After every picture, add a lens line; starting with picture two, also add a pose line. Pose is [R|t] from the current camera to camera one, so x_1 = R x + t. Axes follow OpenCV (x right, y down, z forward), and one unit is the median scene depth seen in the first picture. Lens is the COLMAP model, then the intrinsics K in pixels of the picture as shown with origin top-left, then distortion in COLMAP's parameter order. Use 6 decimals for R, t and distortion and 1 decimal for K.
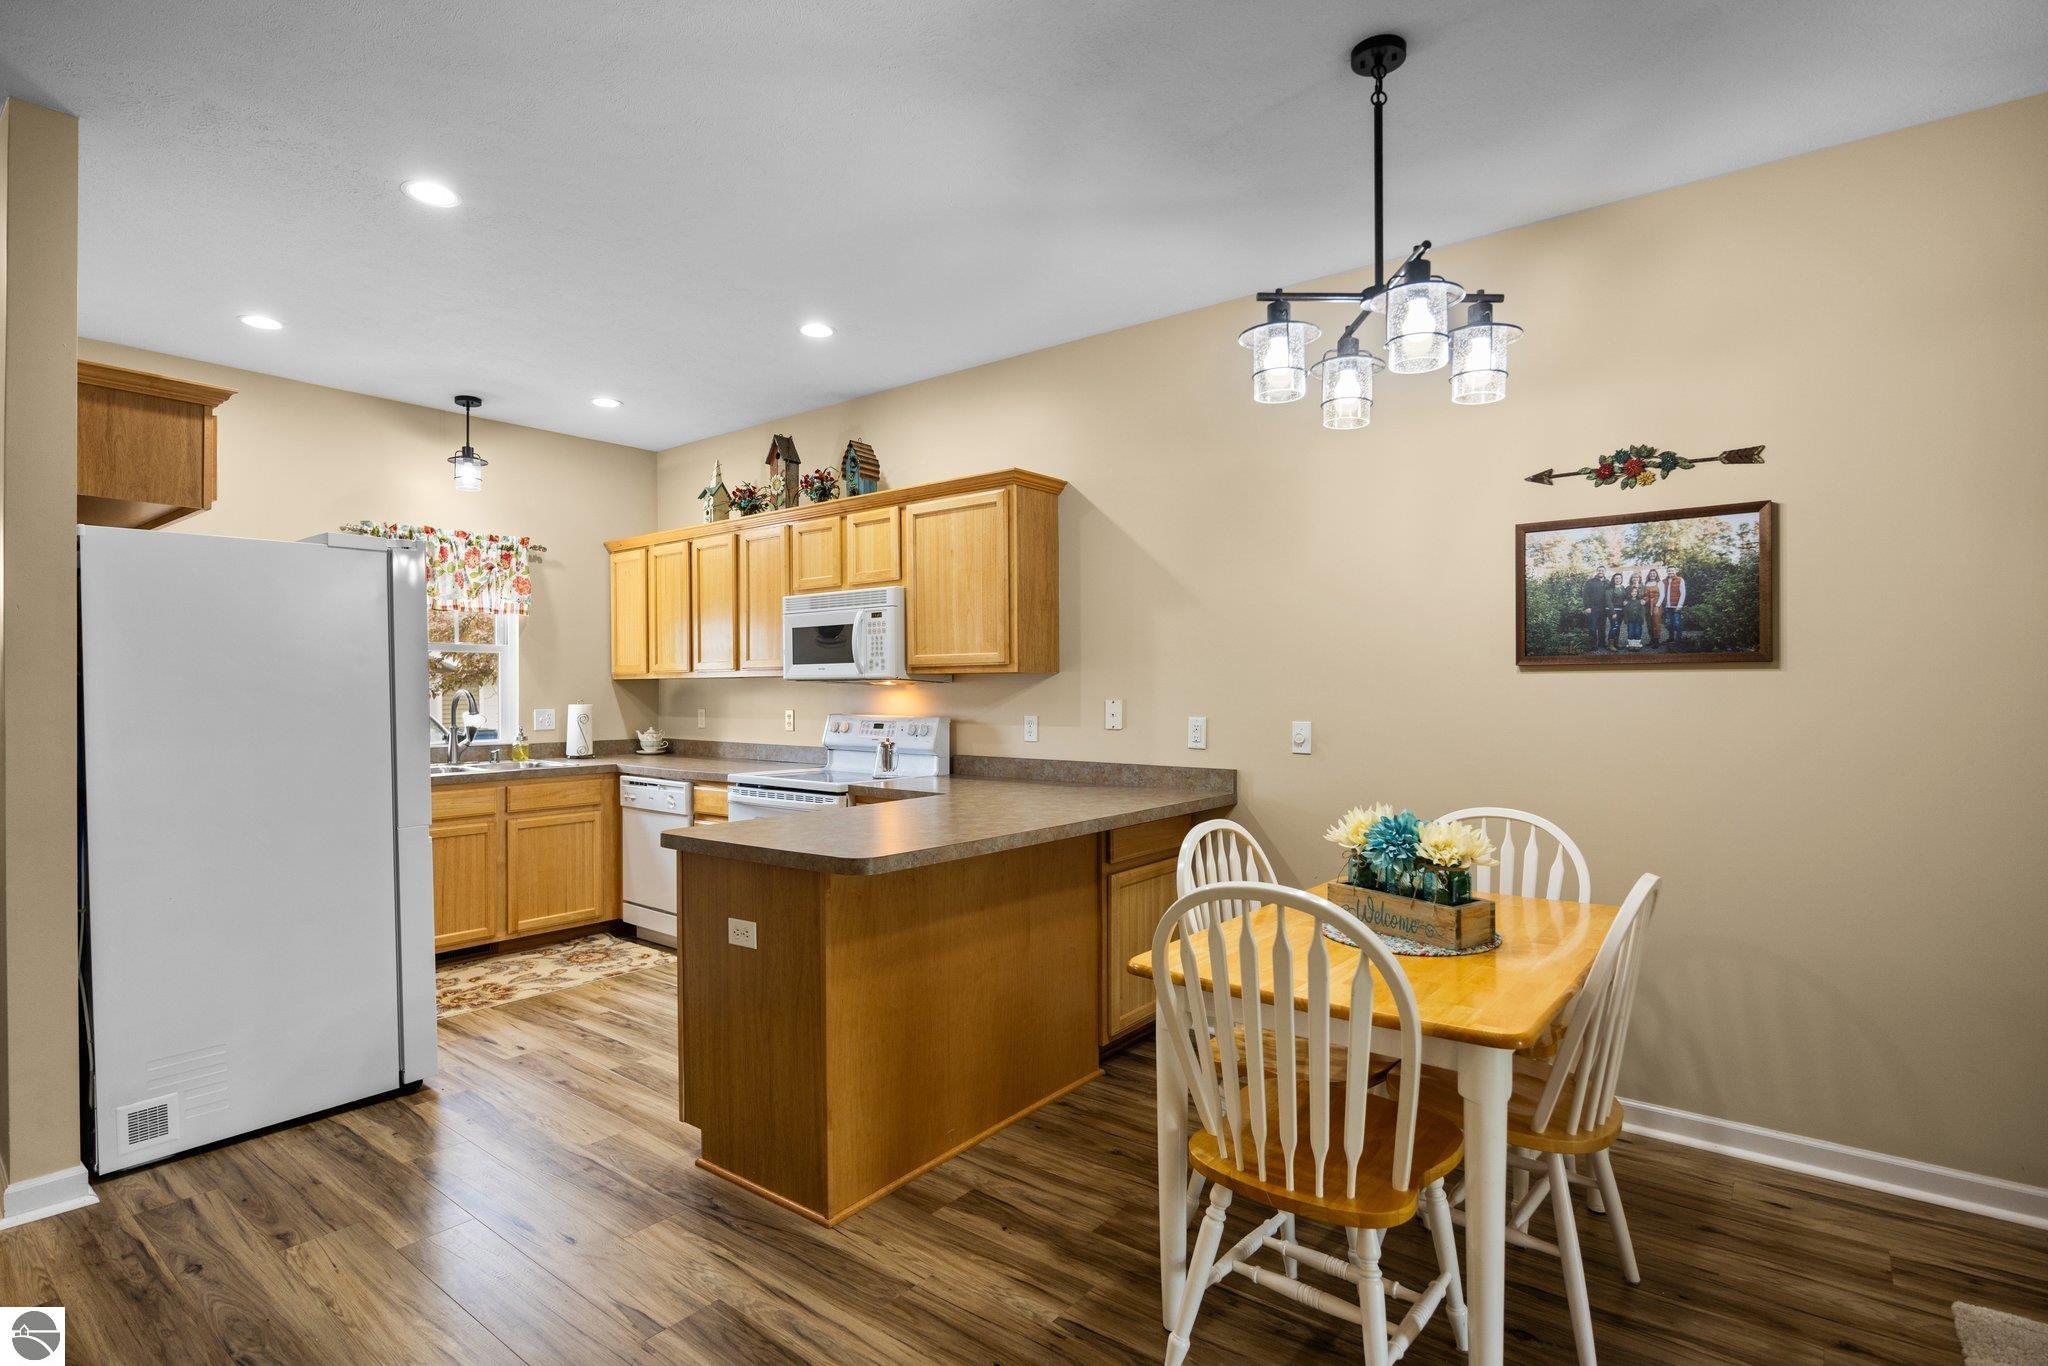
lens RADIAL K [[1022.7, 0, 1017.9], [0, 1022.7, 691.9], [0, 0, 1]] dist [-0.002264, -0.000441]
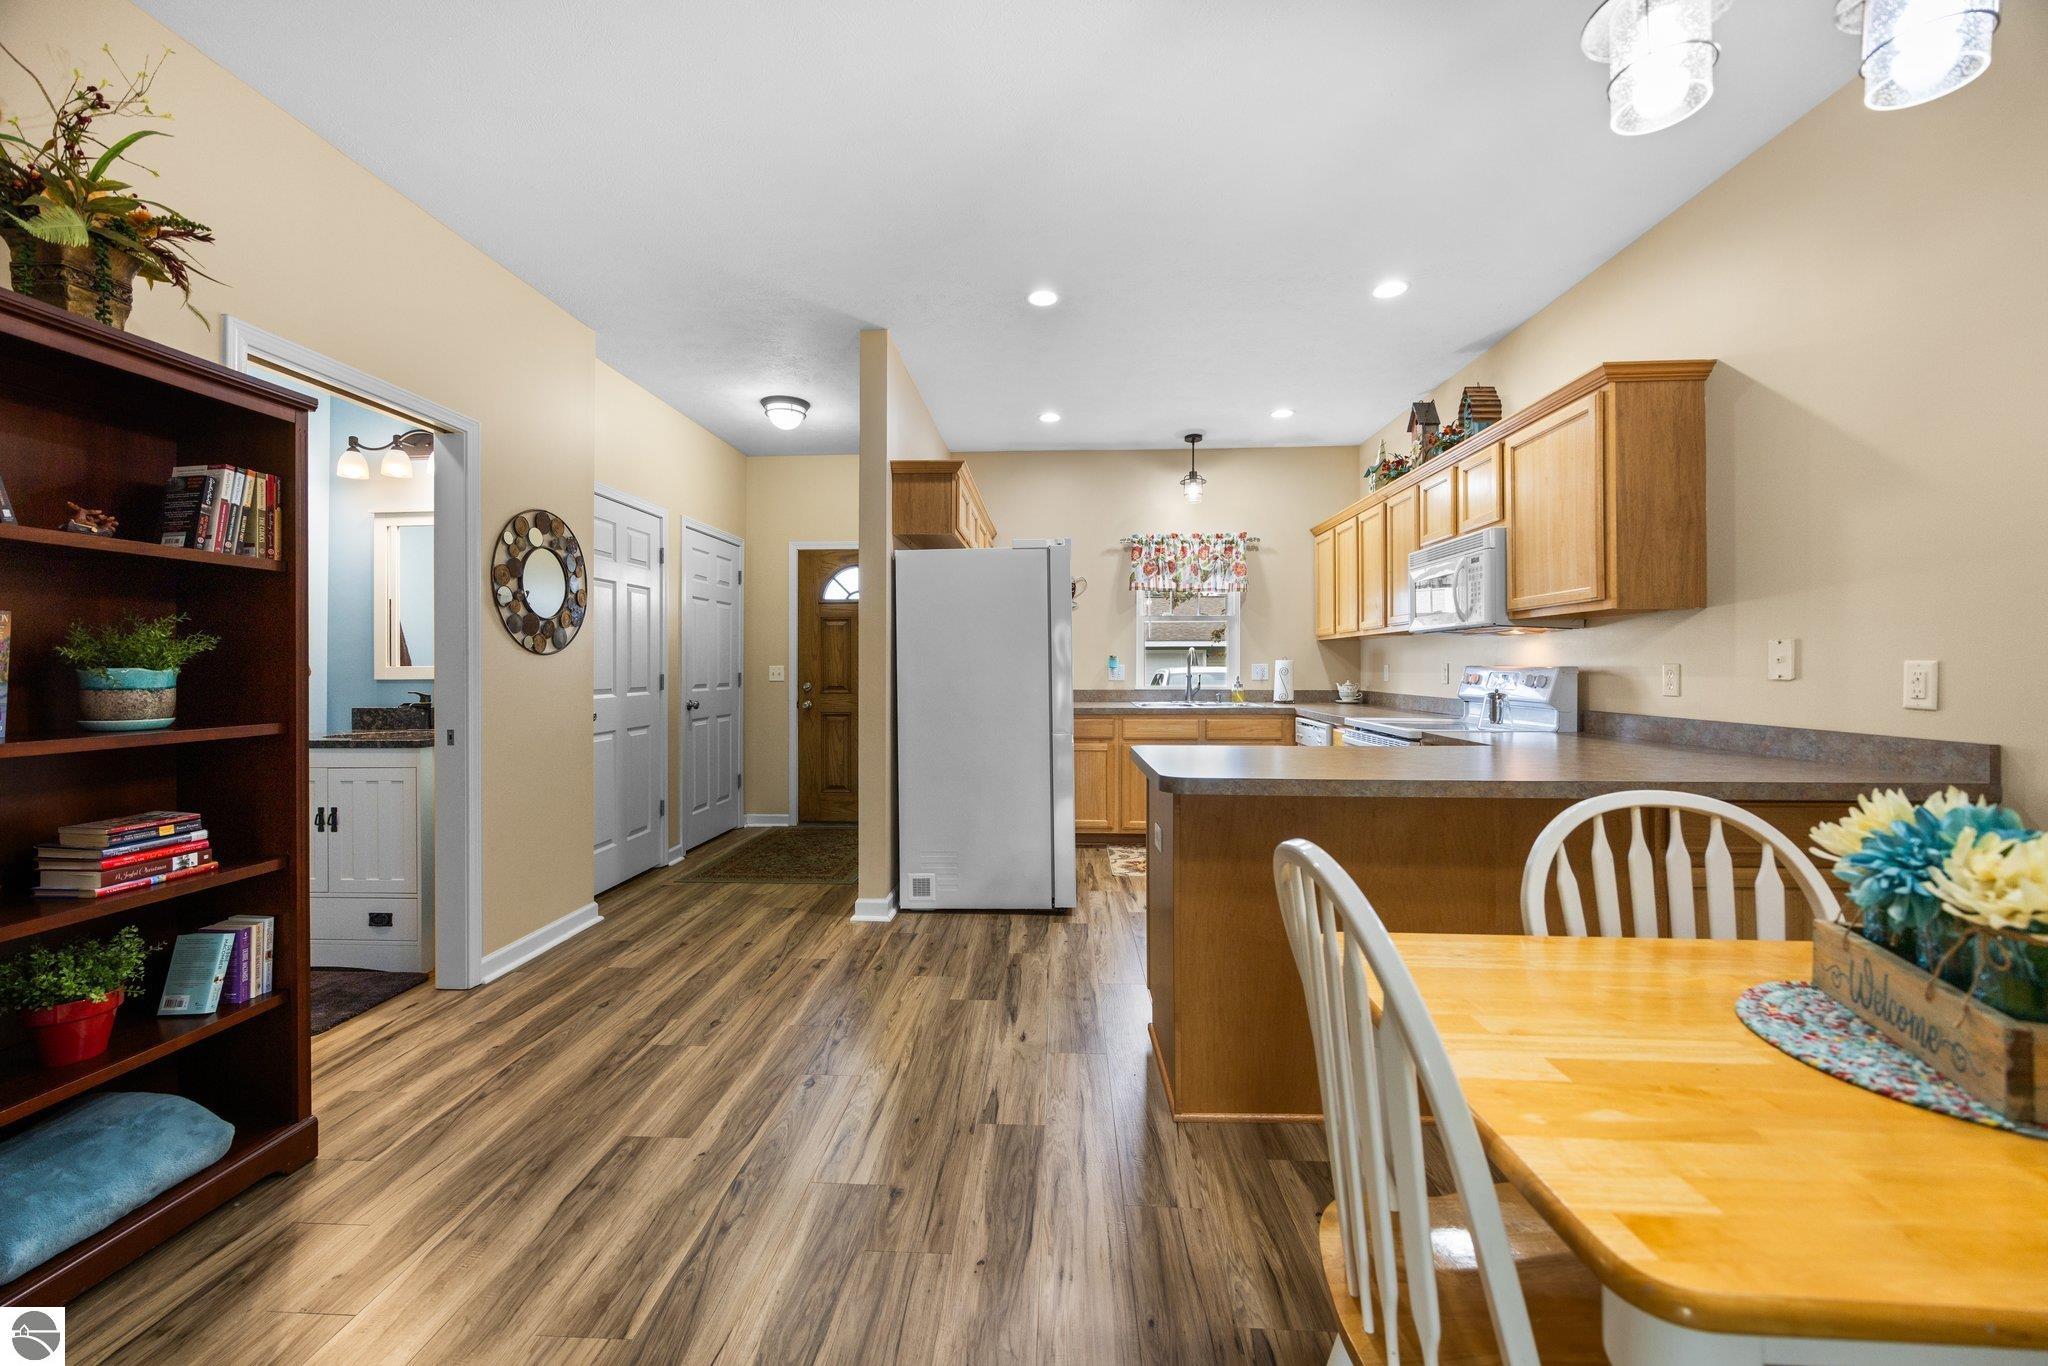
lens RADIAL K [[795.0, 0, 1012.7], [0, 795.0, 662.5], [0, 0, 1]] dist [0.000377, -0.000090]
pose [[0.576295, -0.001608, -0.817240, 0.209103], [-0.003846, 0.999982, -0.004680, 0.025042], [0.817233, 0.005840, 0.576278, 0.197950]]
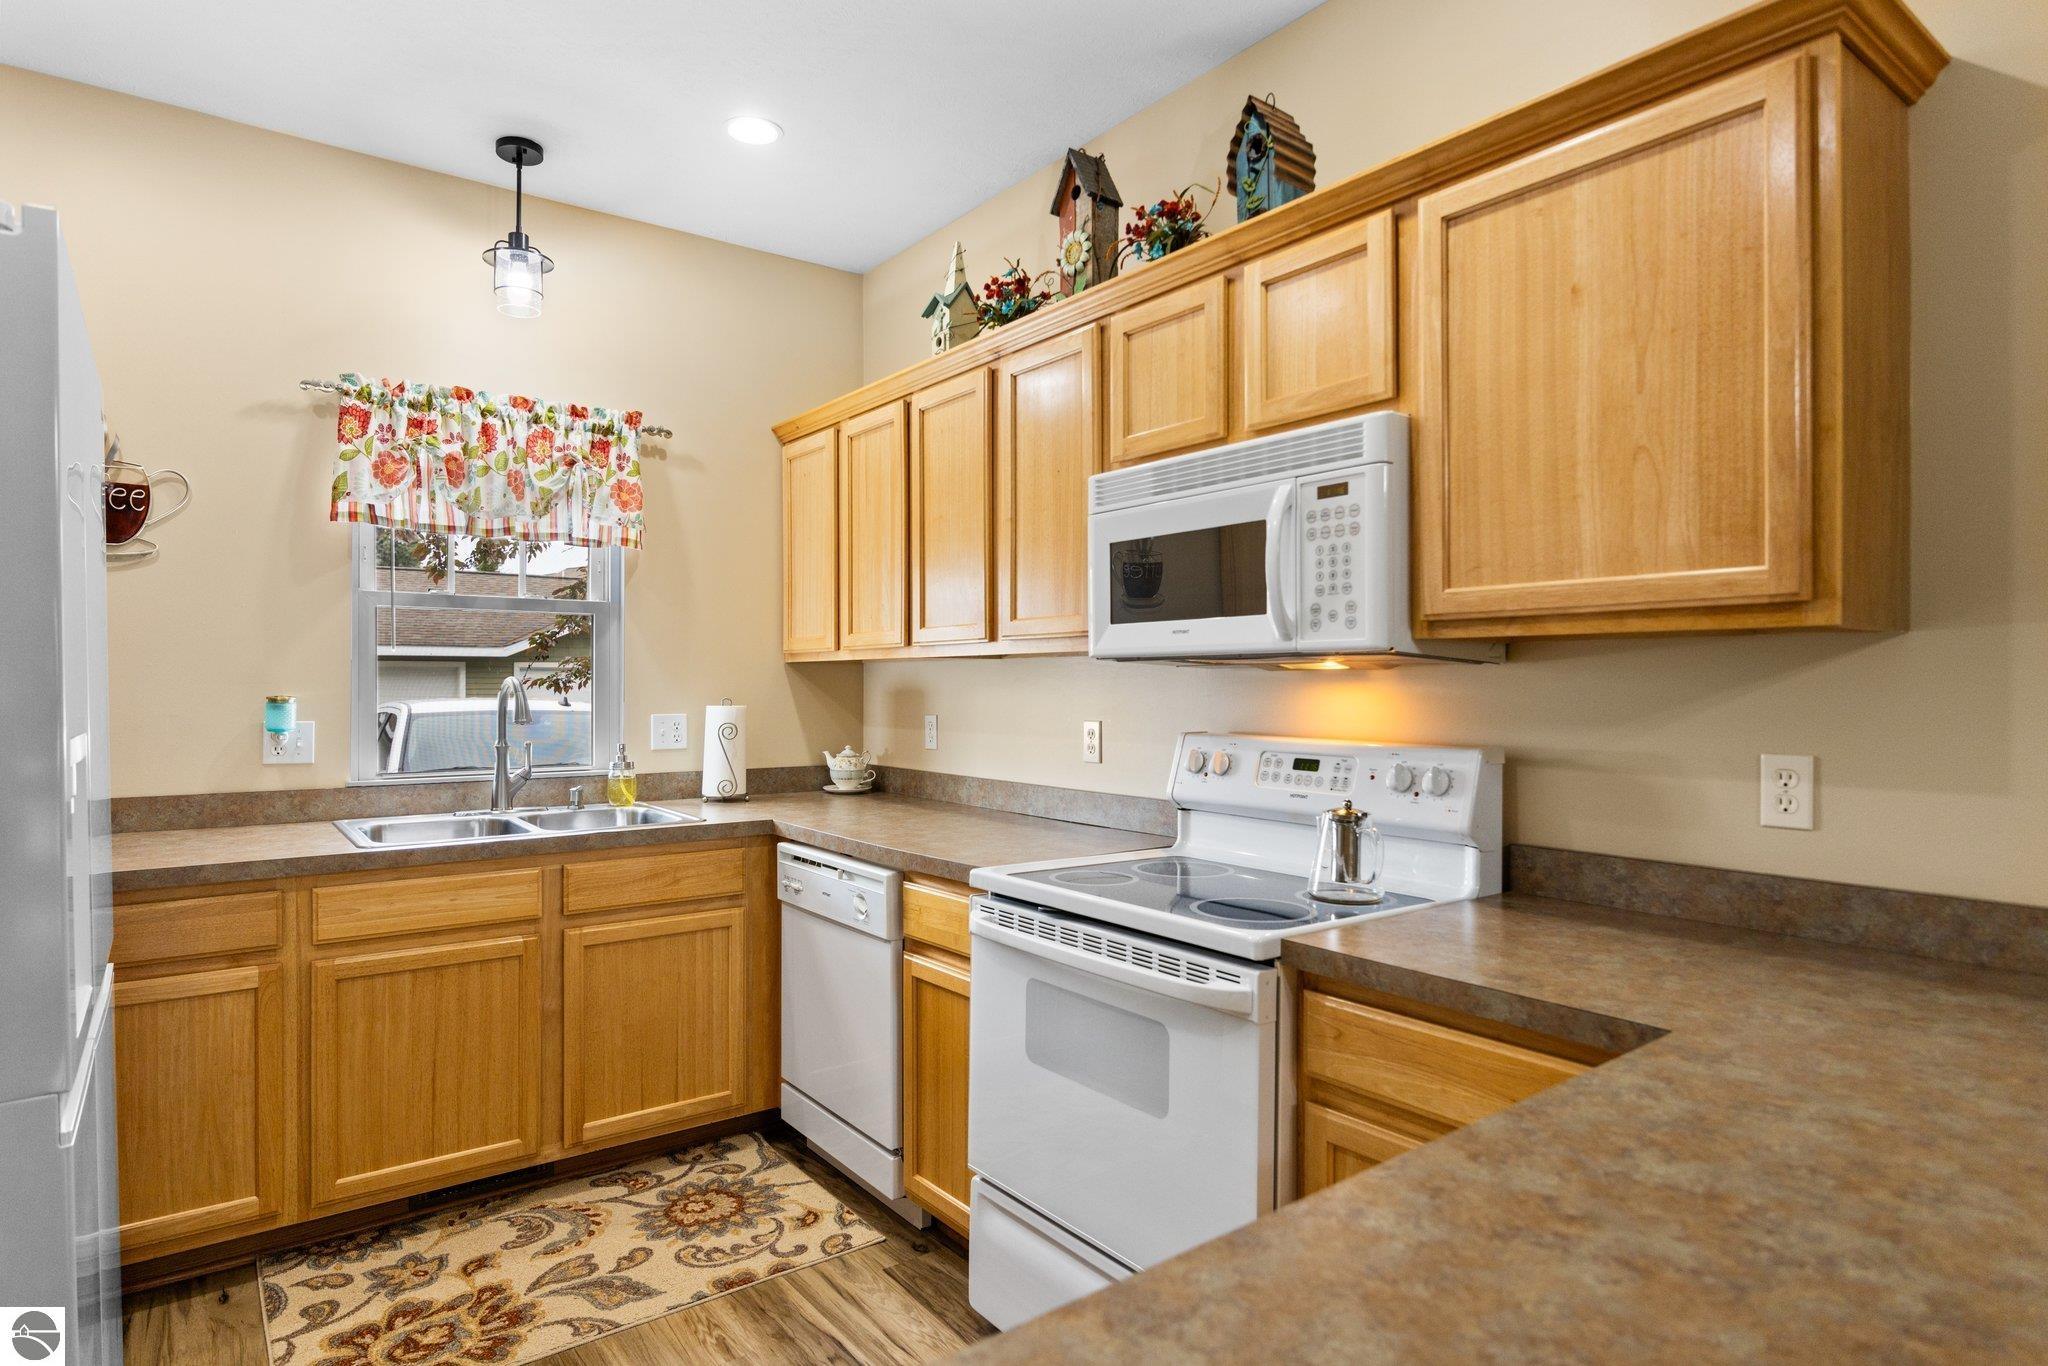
lens RADIAL K [[1126.8, 0, 1017.0], [0, 1126.8, 684.0], [0, 0, 1]] dist [0.001301, -0.001532]
pose [[0.969340, 0.003975, -0.245690, -0.139214], [-0.004417, 0.999989, -0.001248, 0.000344], [0.245682, 0.002294, 0.969348, 0.512897]]
